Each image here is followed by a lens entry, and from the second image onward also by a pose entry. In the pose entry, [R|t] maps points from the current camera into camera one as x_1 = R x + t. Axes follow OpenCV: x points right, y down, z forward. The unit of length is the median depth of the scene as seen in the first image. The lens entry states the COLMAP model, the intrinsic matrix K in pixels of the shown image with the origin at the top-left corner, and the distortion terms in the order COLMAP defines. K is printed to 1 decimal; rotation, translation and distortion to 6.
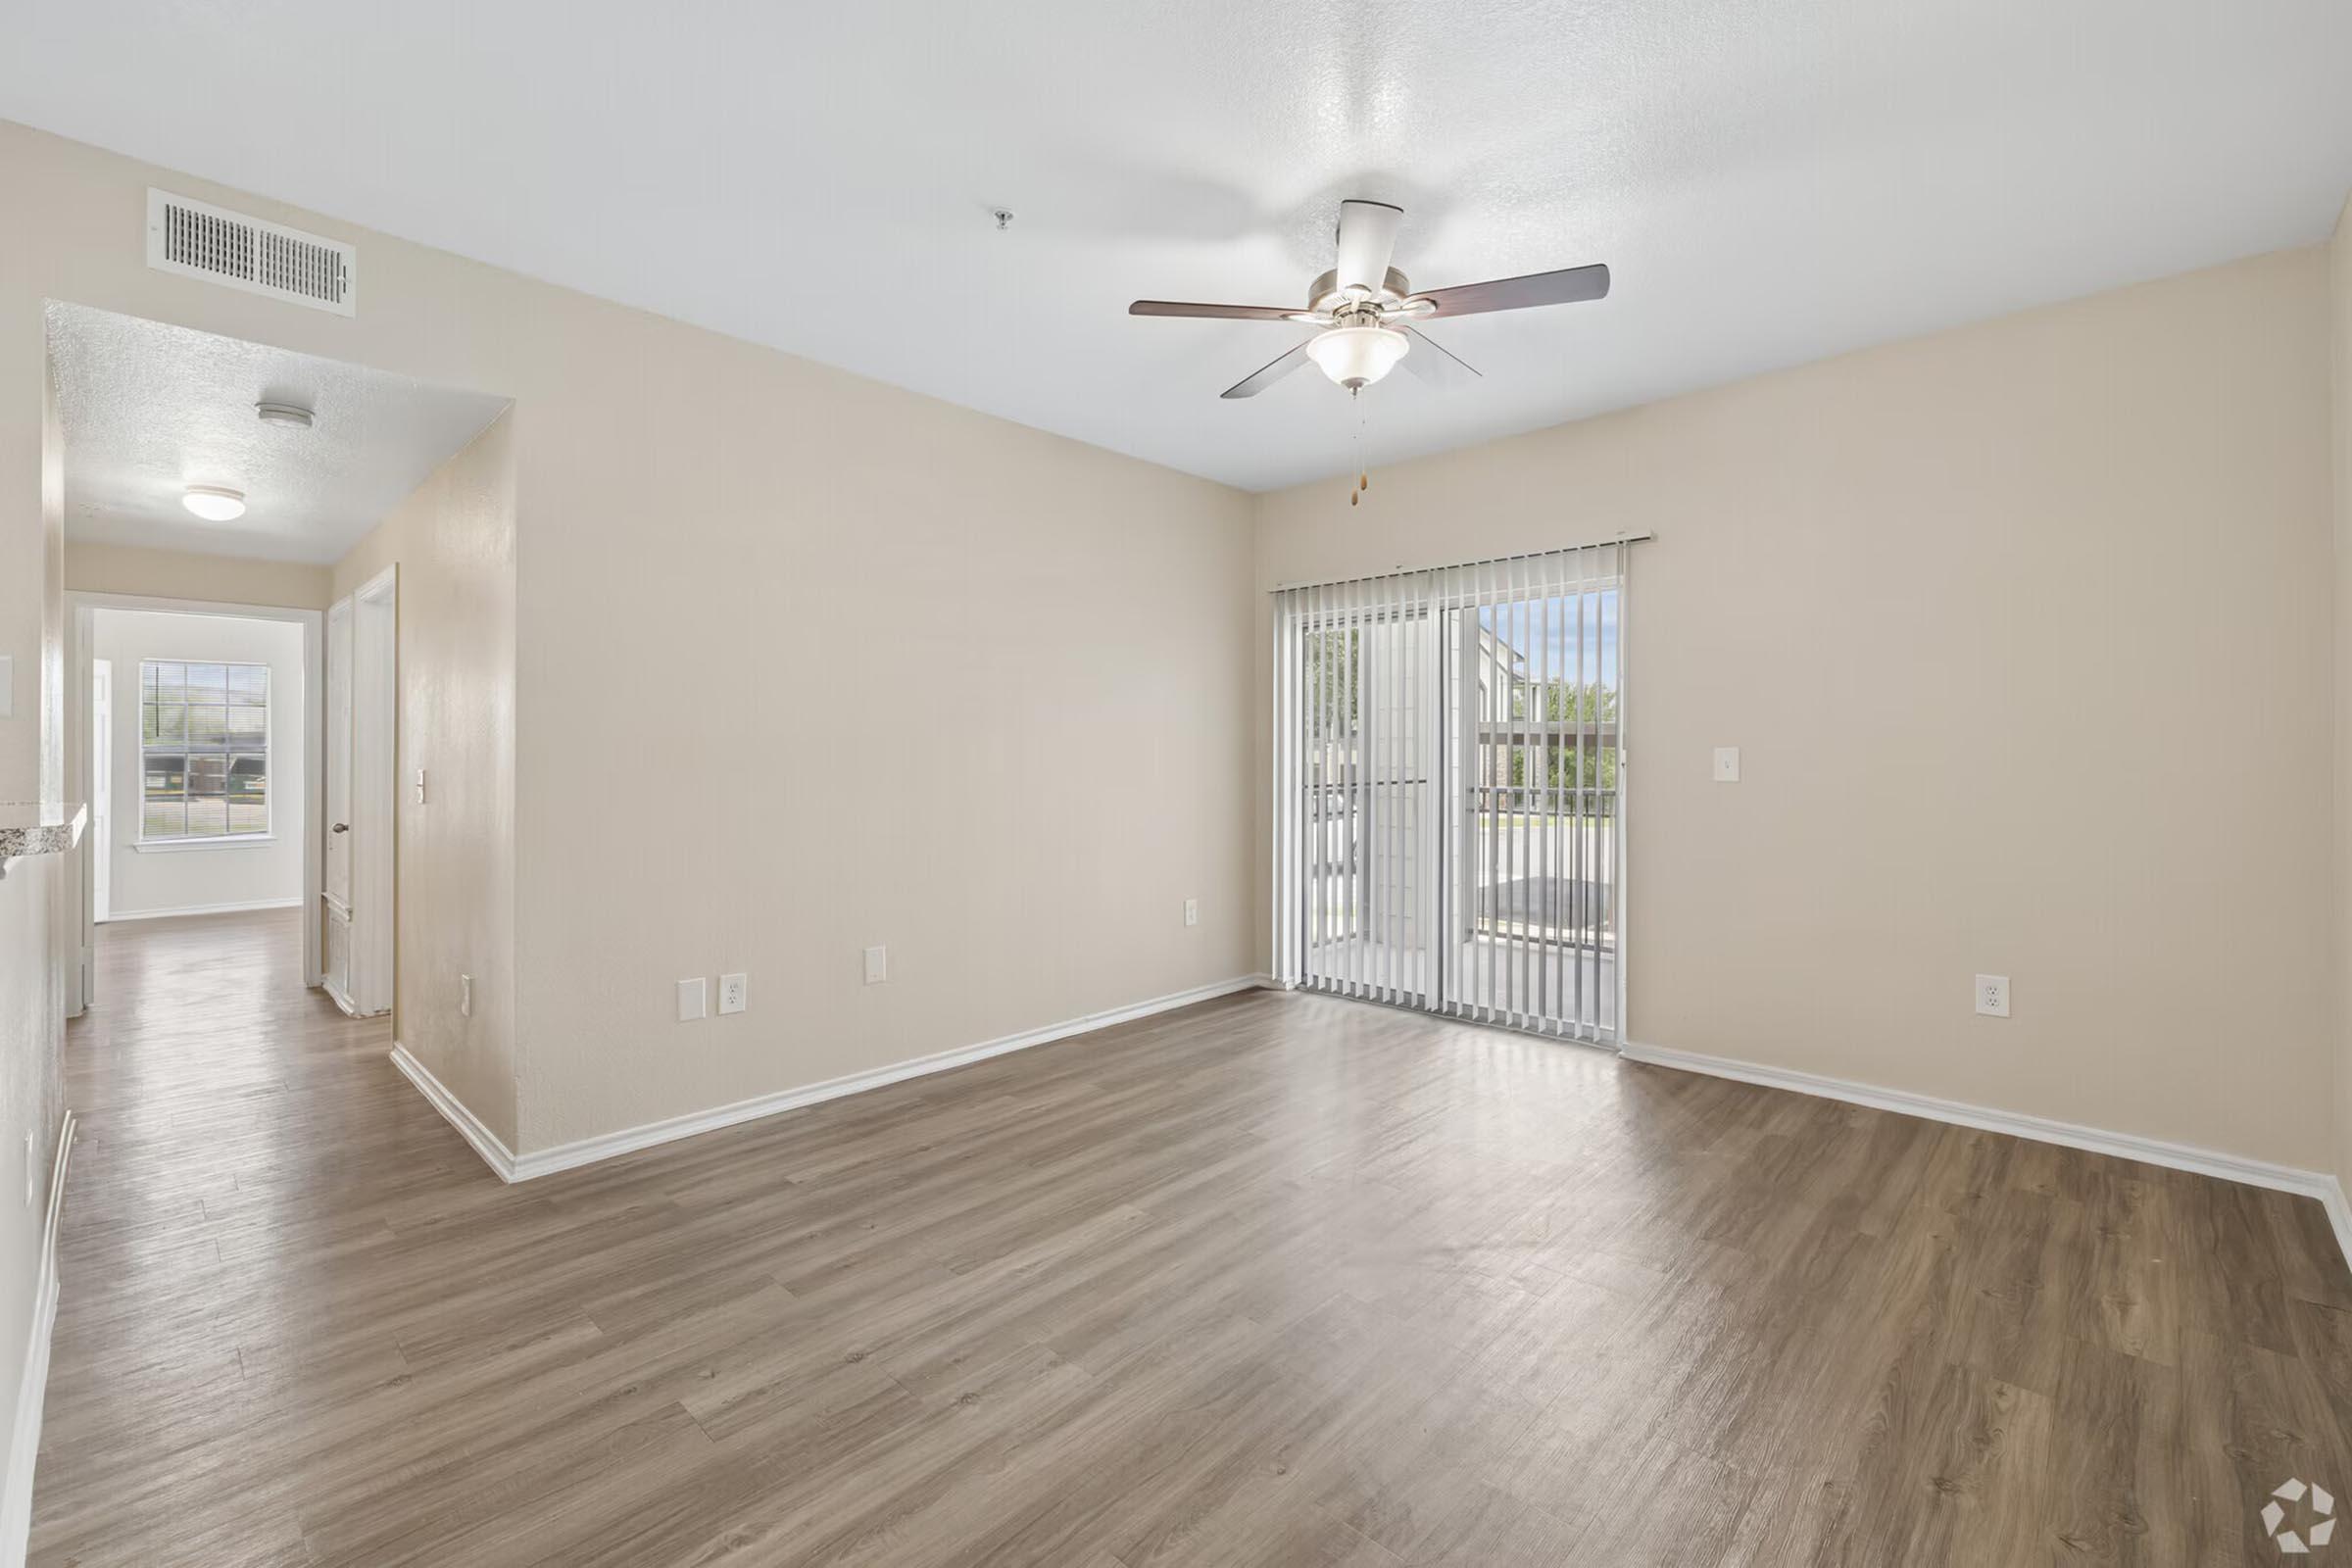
lens RADIAL K [[979.4, 0, 1173.2], [0, 979.4, 754.0], [0, 0, 1]] dist [0.001251, -0.000450]
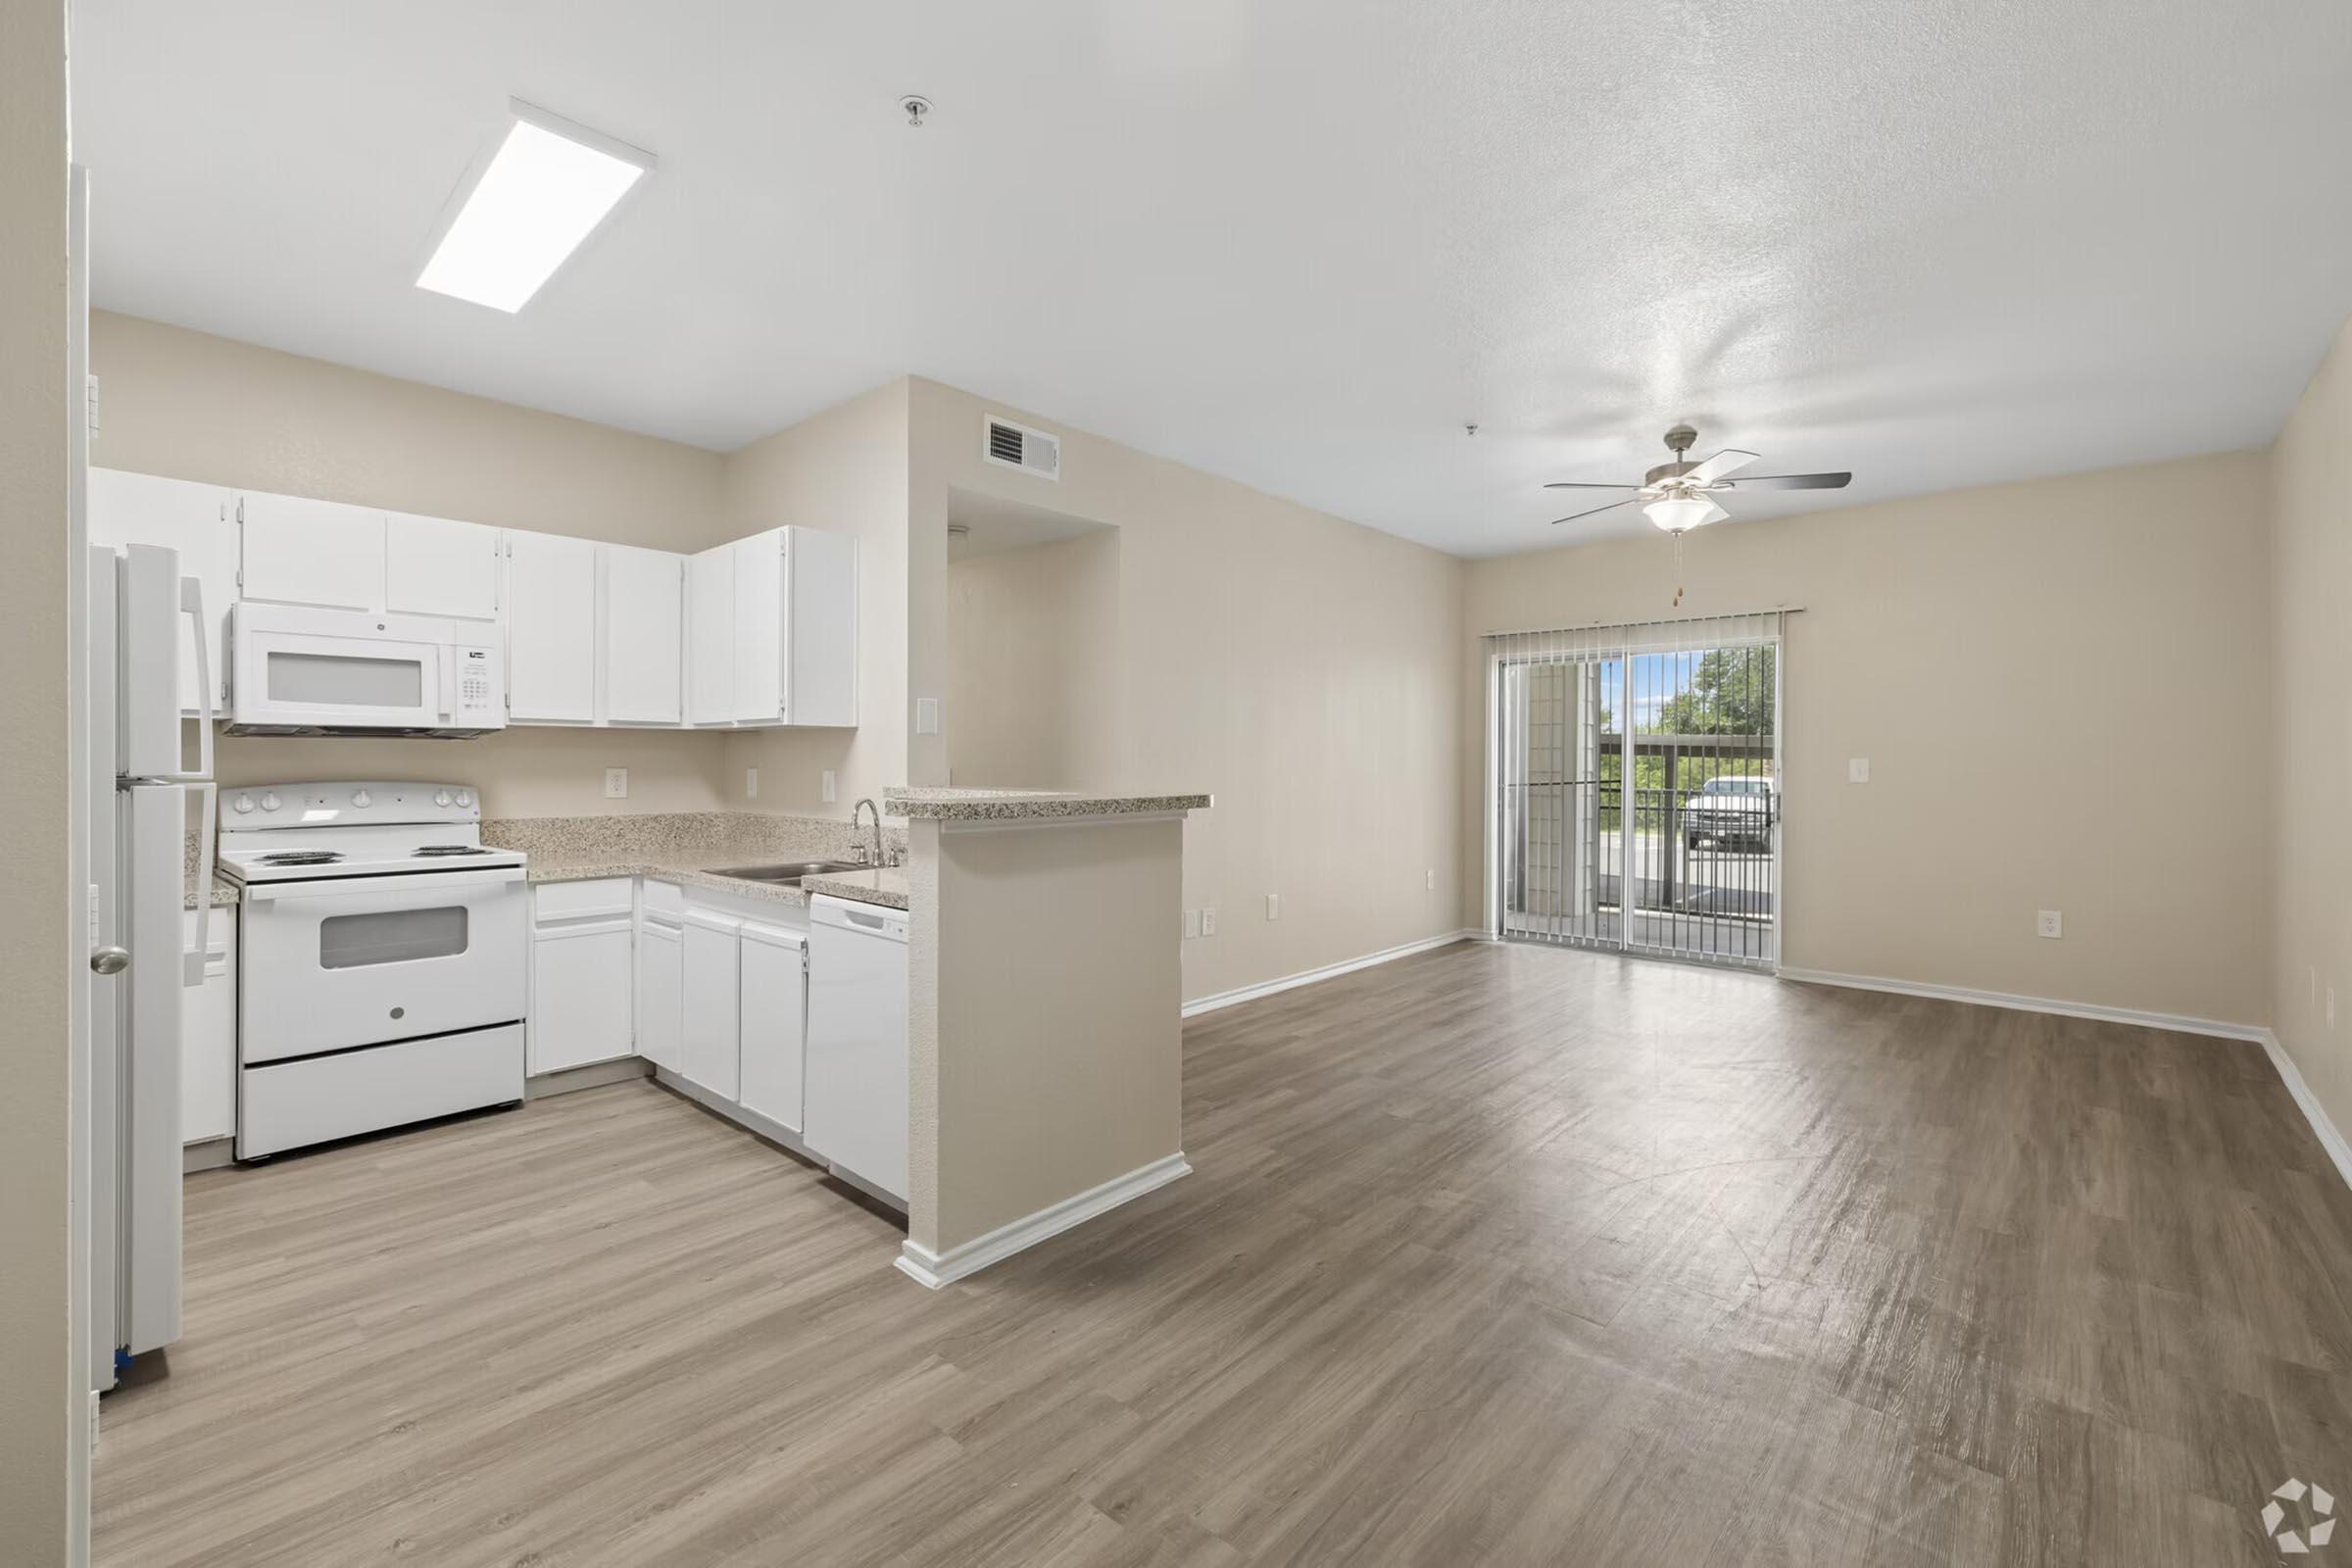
lens RADIAL K [[979.4, 0, 1176.6], [0, 979.4, 757.4], [0, 0, 1]] dist [0.001251, -0.000450]
pose [[0.999630, 0.005179, 0.026697, -0.587962], [-0.005023, 0.999970, -0.005898, 0.007228], [-0.026727, 0.005762, 0.999626, -0.505841]]
